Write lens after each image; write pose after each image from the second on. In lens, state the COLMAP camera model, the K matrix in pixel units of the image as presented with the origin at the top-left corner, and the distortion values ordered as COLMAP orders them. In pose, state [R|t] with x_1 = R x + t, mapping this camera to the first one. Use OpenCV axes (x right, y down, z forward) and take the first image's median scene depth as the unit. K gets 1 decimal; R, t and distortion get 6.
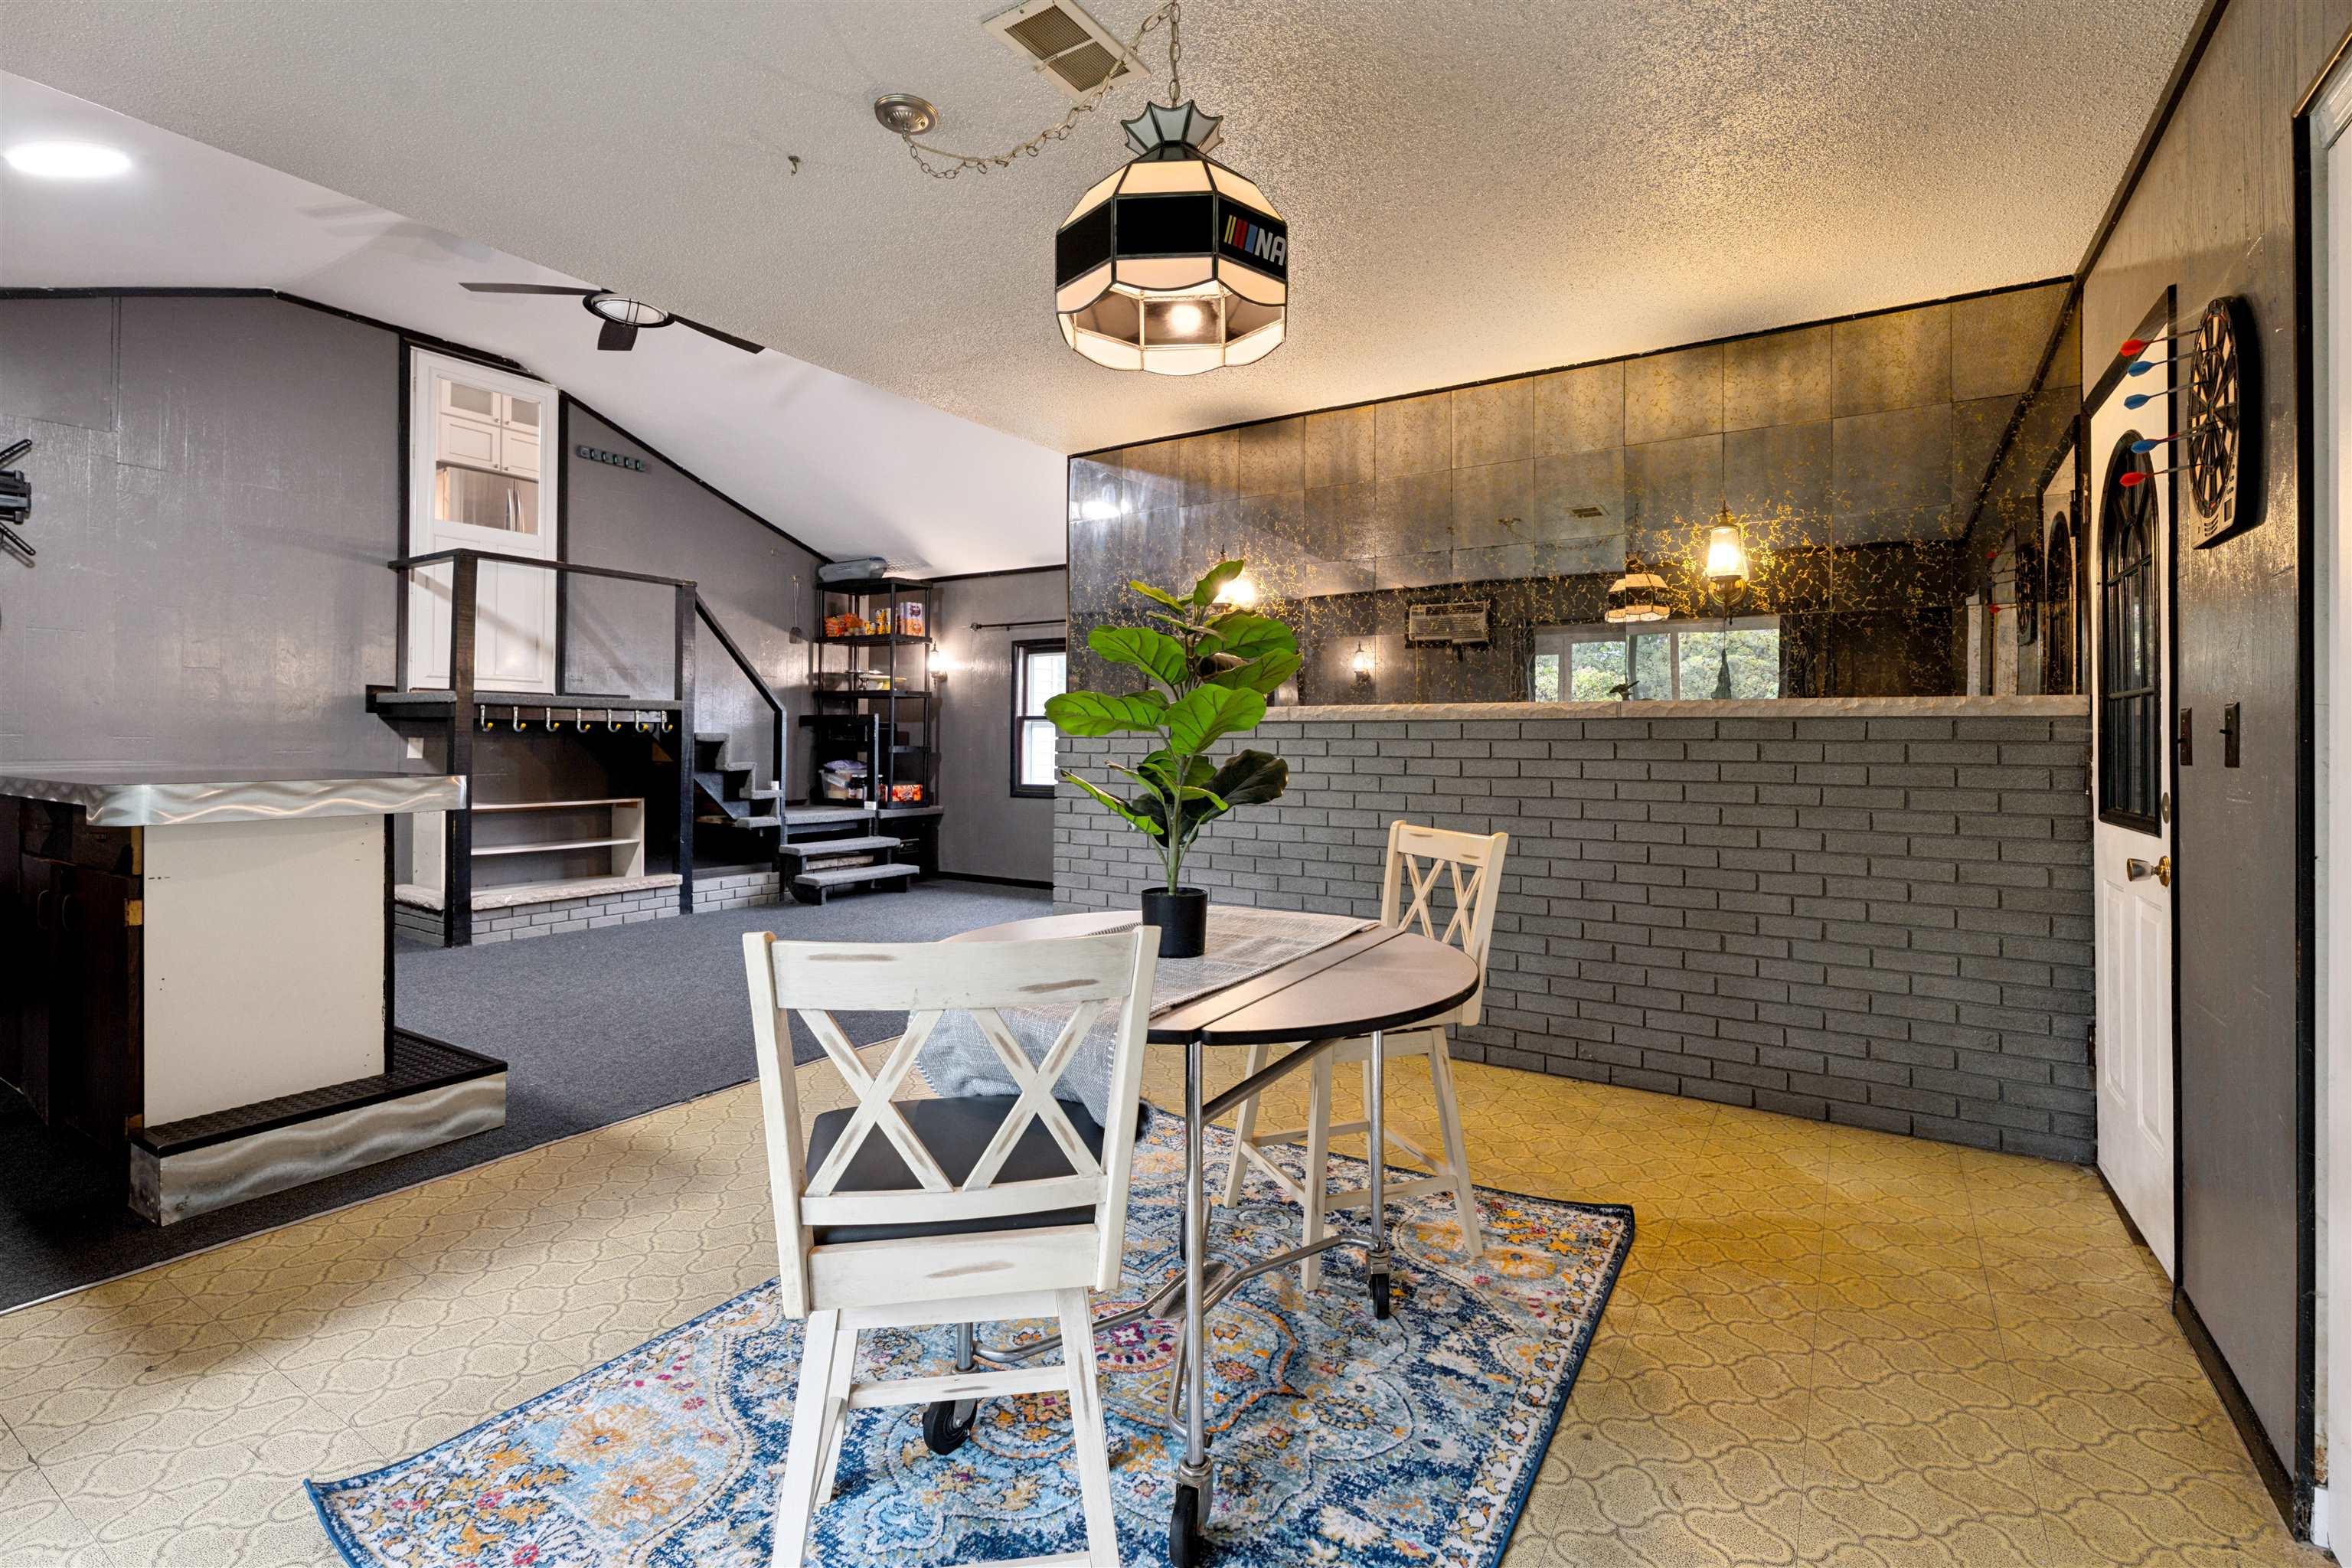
lens RADIAL K [[1066.7, 0, 1177.3], [0, 1066.7, 725.0], [0, 0, 1]] dist [0.015051, -0.000170]
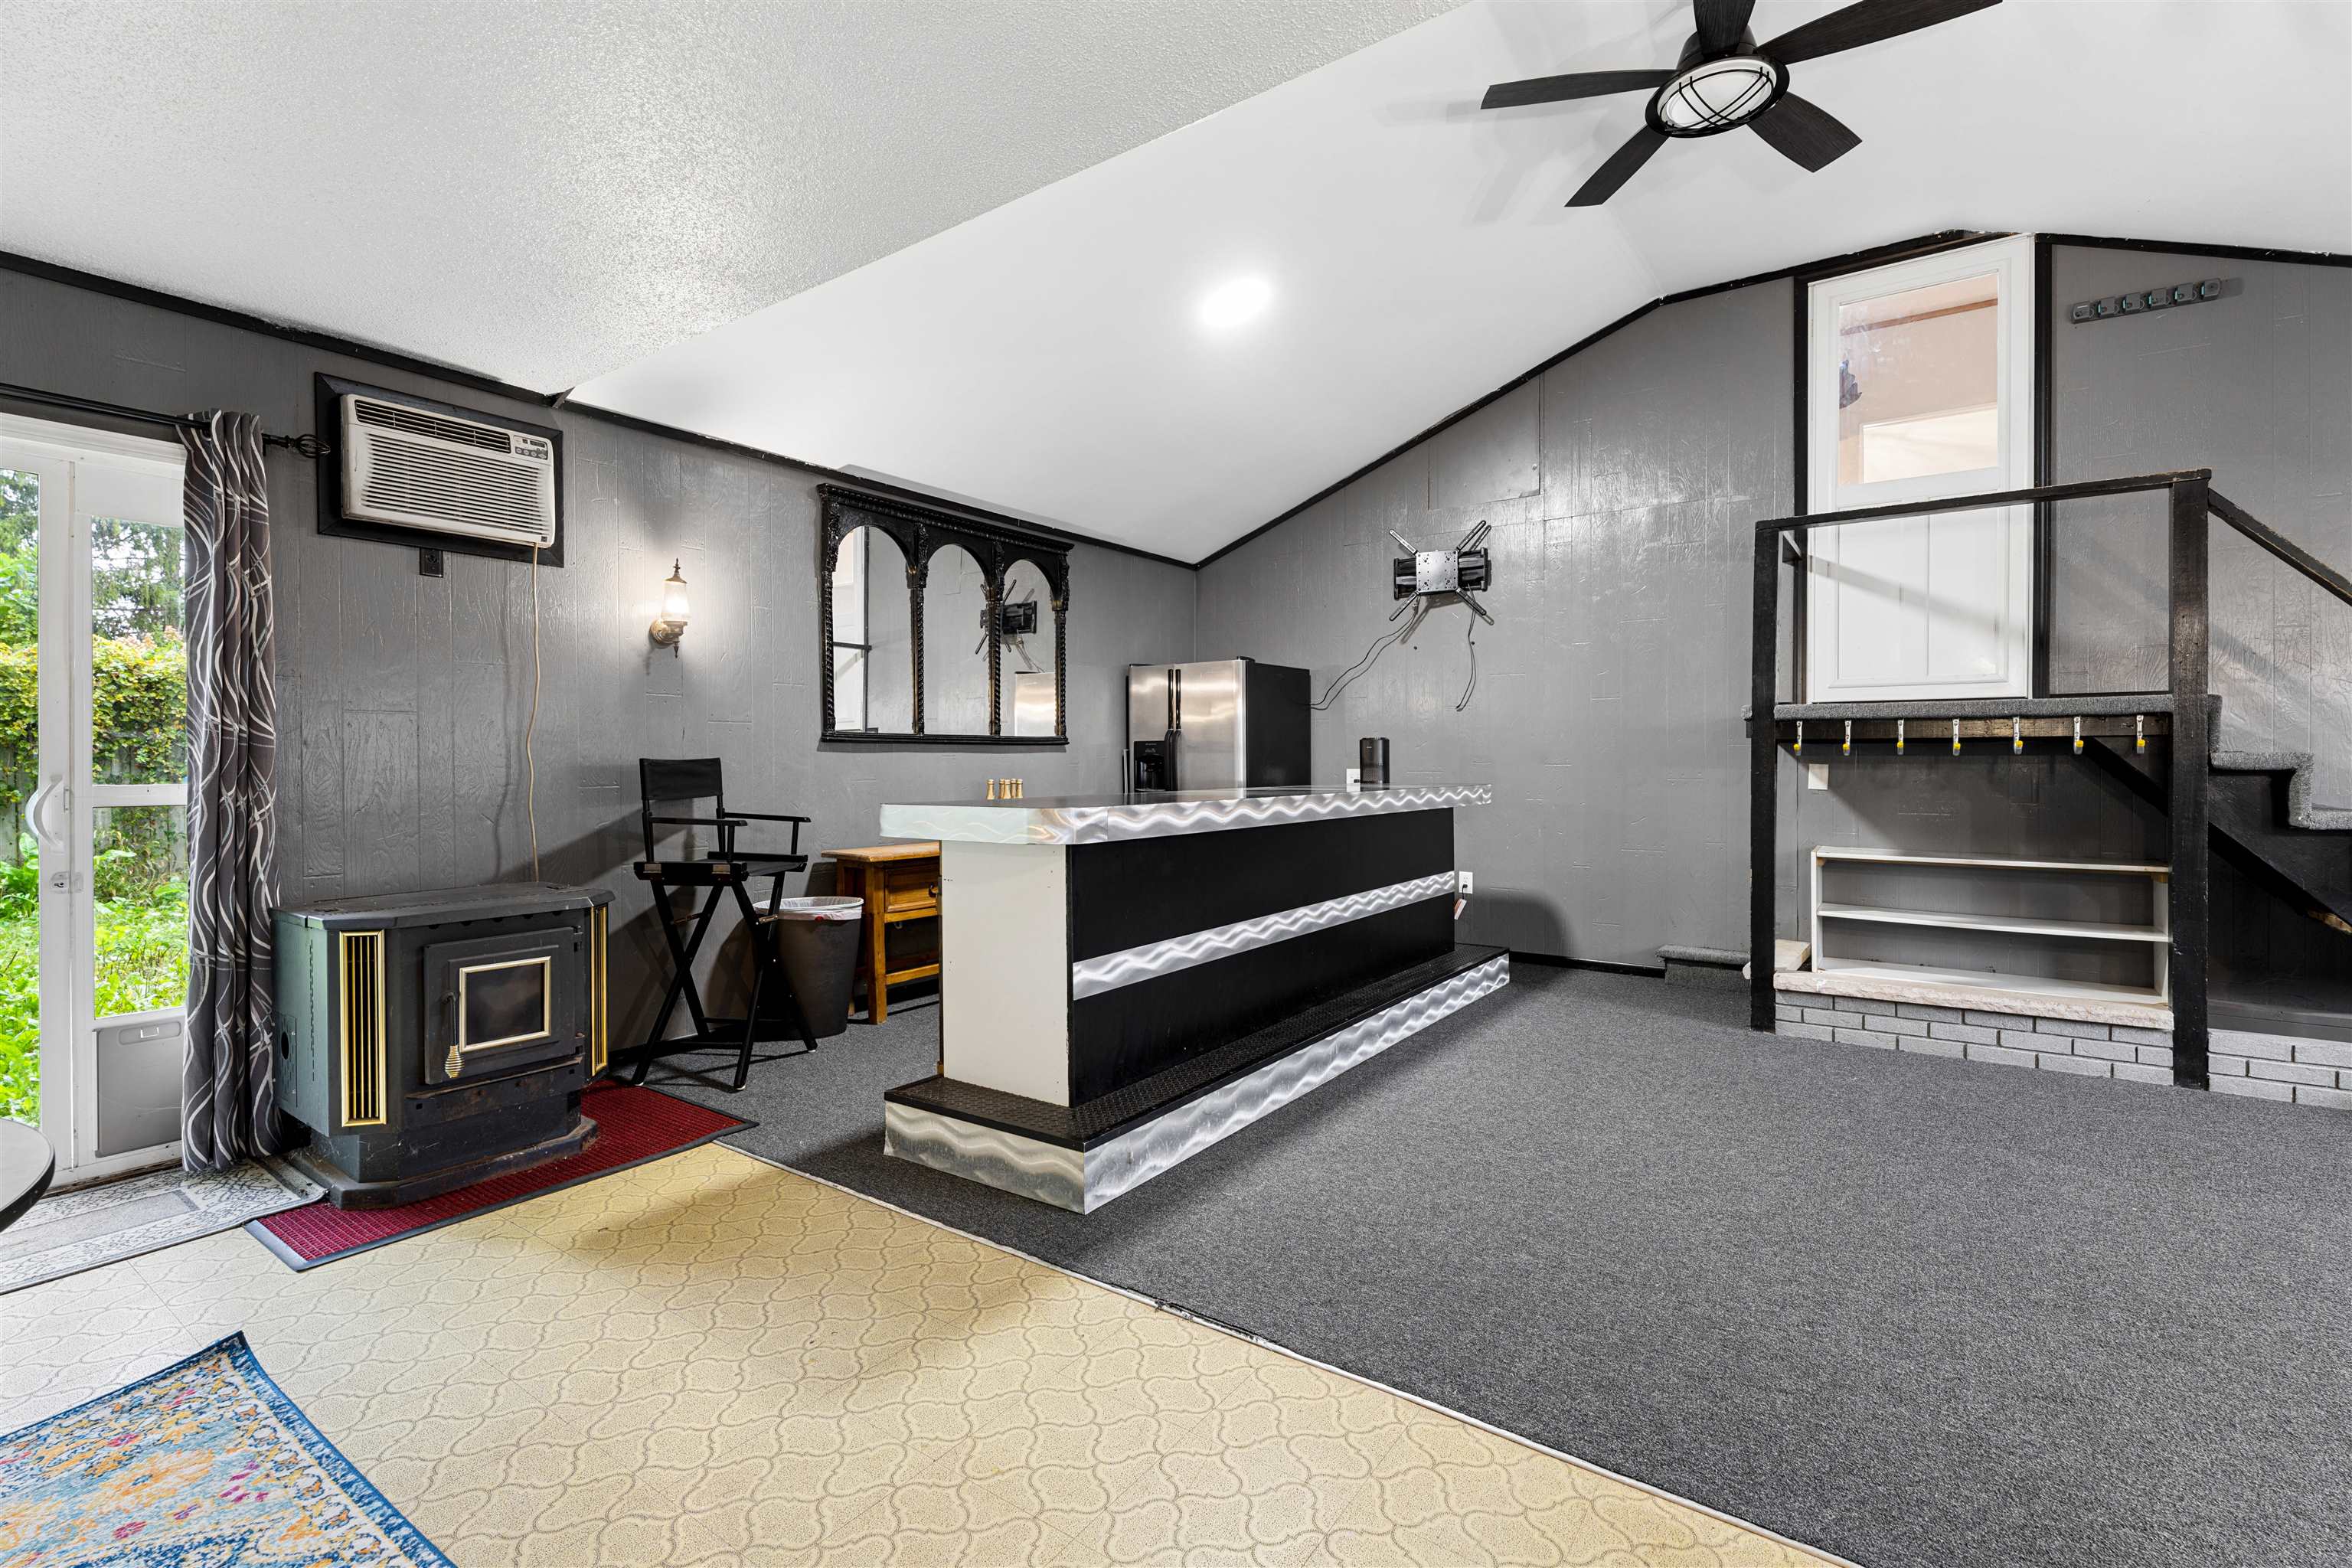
lens RADIAL K [[1052.8, 0, 1178.8], [0, 1052.8, 763.1], [0, 0, 1]] dist [0.001684, 0.000060]
pose [[-0.047401, -0.004038, -0.998868, 0.163970], [0.014689, 0.999881, -0.004739, 0.012627], [0.998768, -0.014897, -0.047336, 0.857963]]
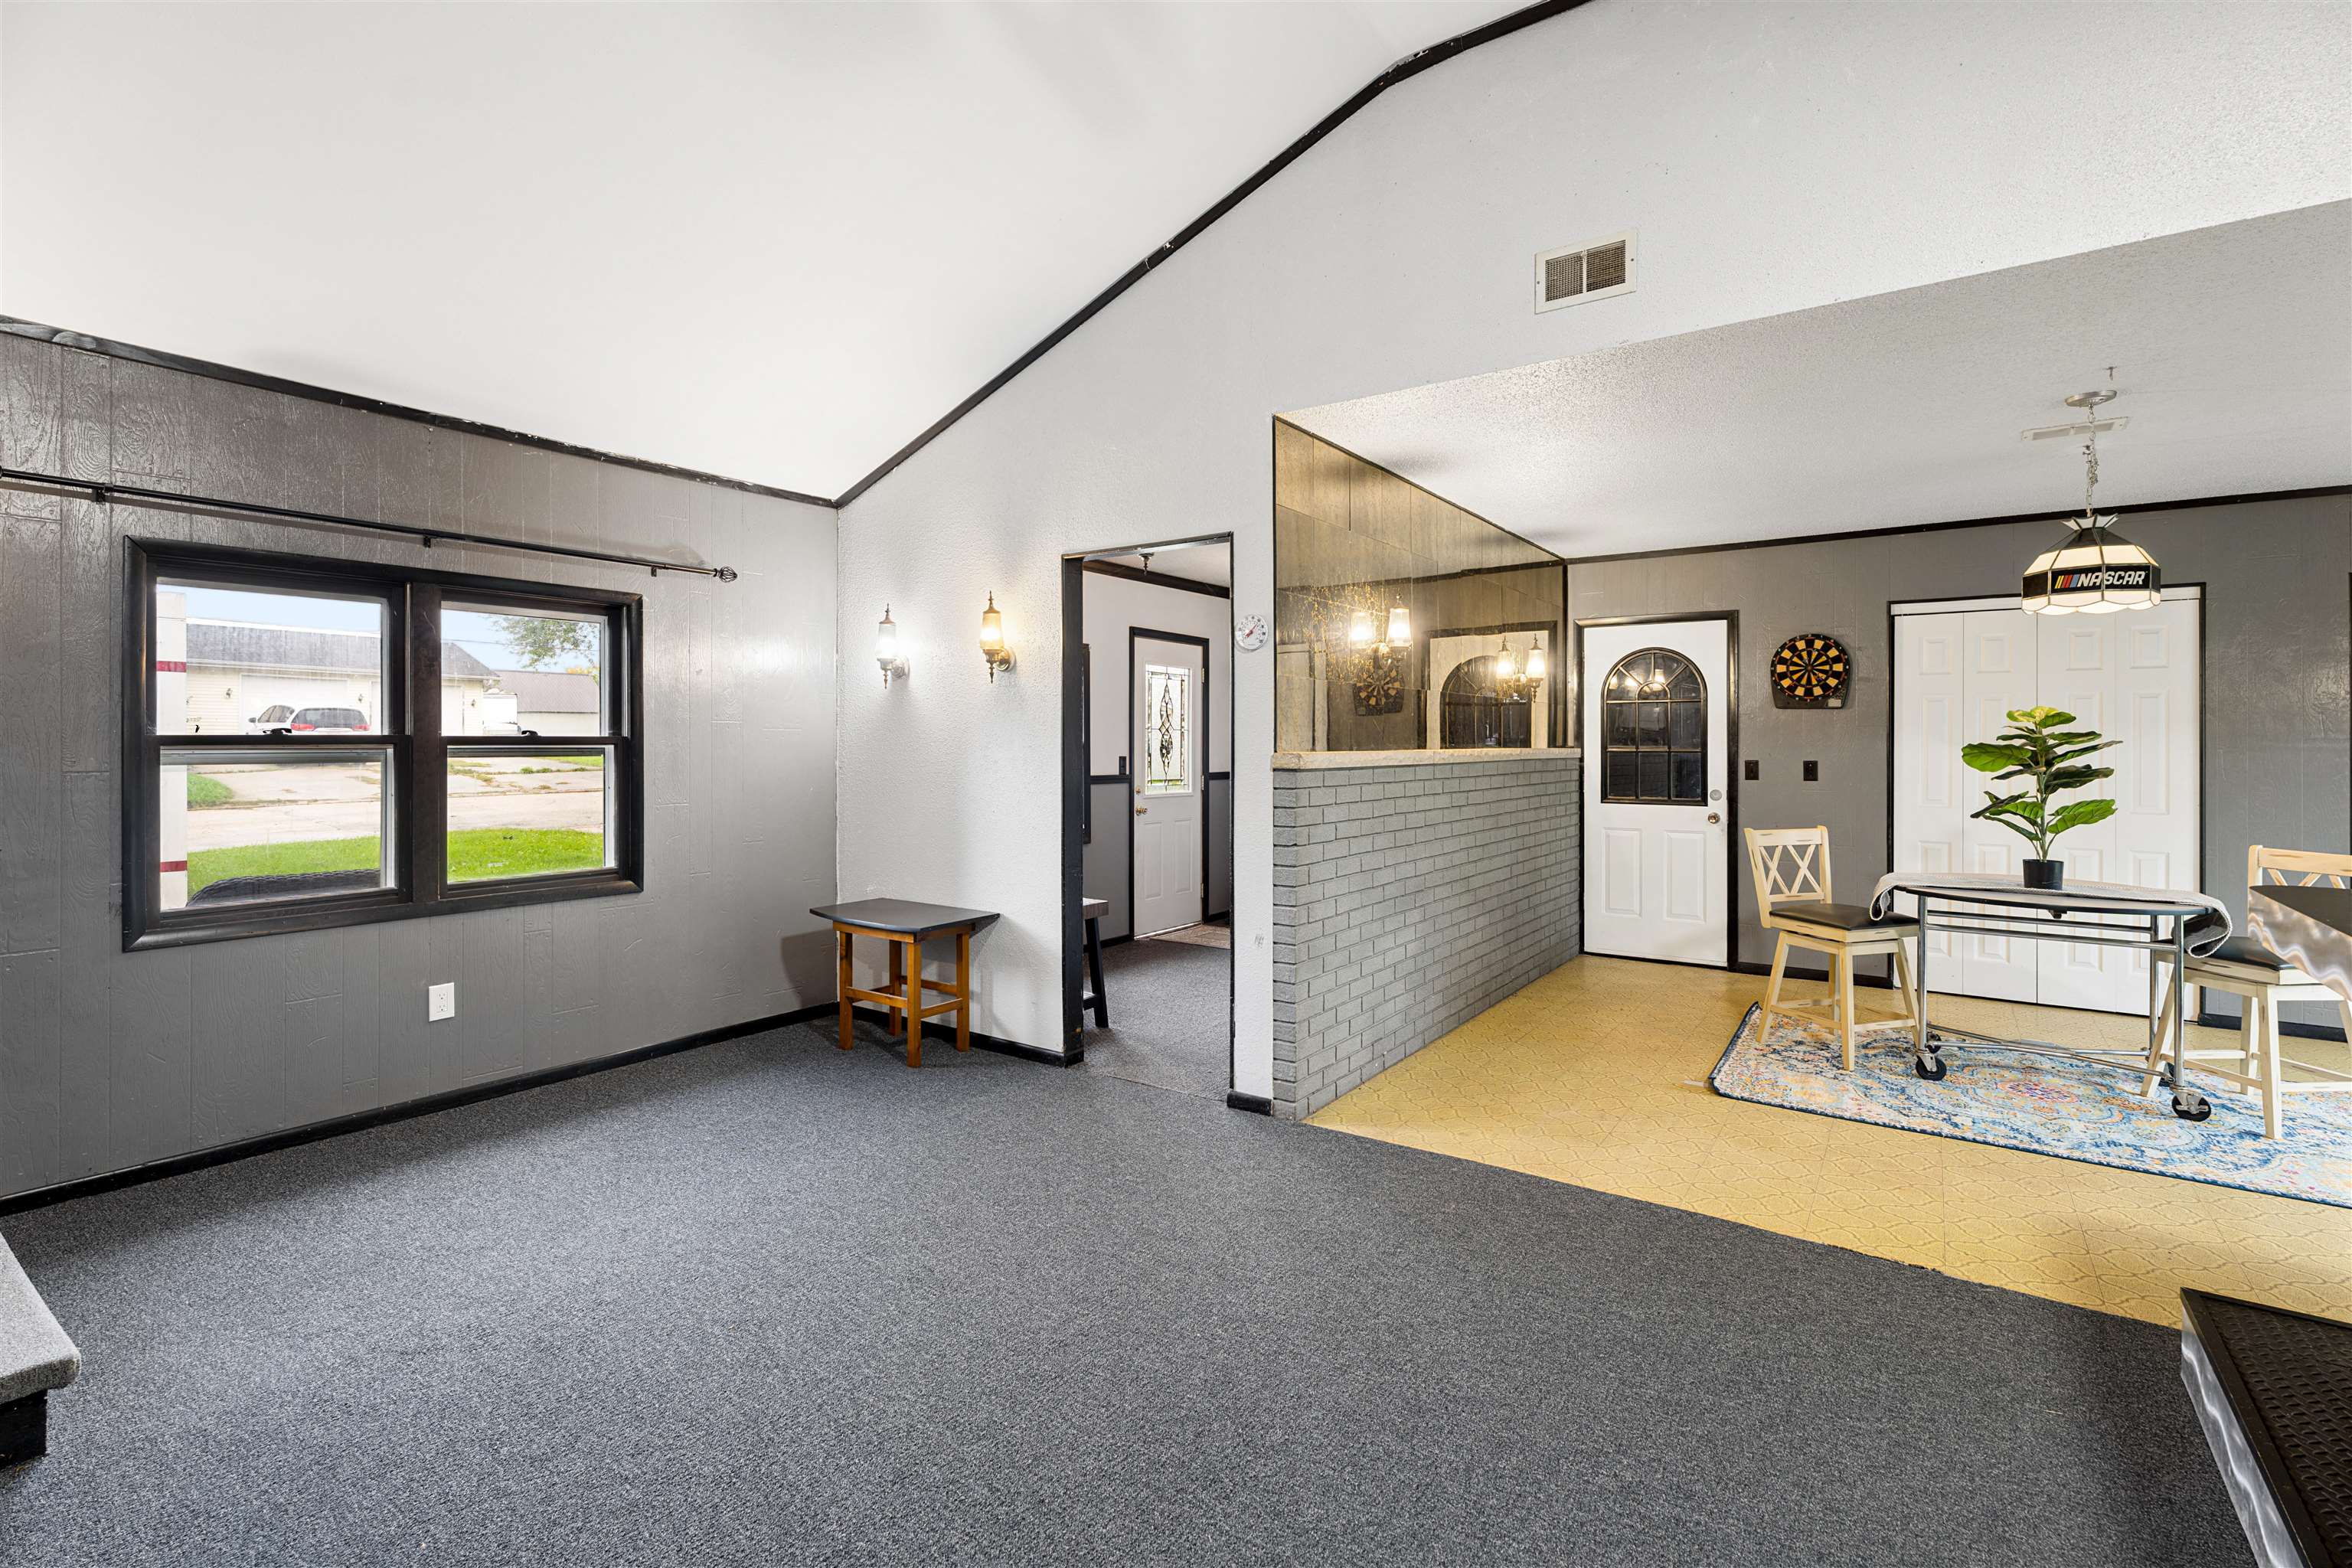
lens RADIAL K [[1062.3, 0, 1183.2], [0, 1062.3, 743.4], [0, 0, 1]] dist [0.002246, -0.000046]
pose [[0.047610, -0.003099, 0.998861, -1.034195], [-0.014792, 0.999883, 0.003807, -0.024812], [-0.998756, -0.014957, 0.047559, 1.247615]]
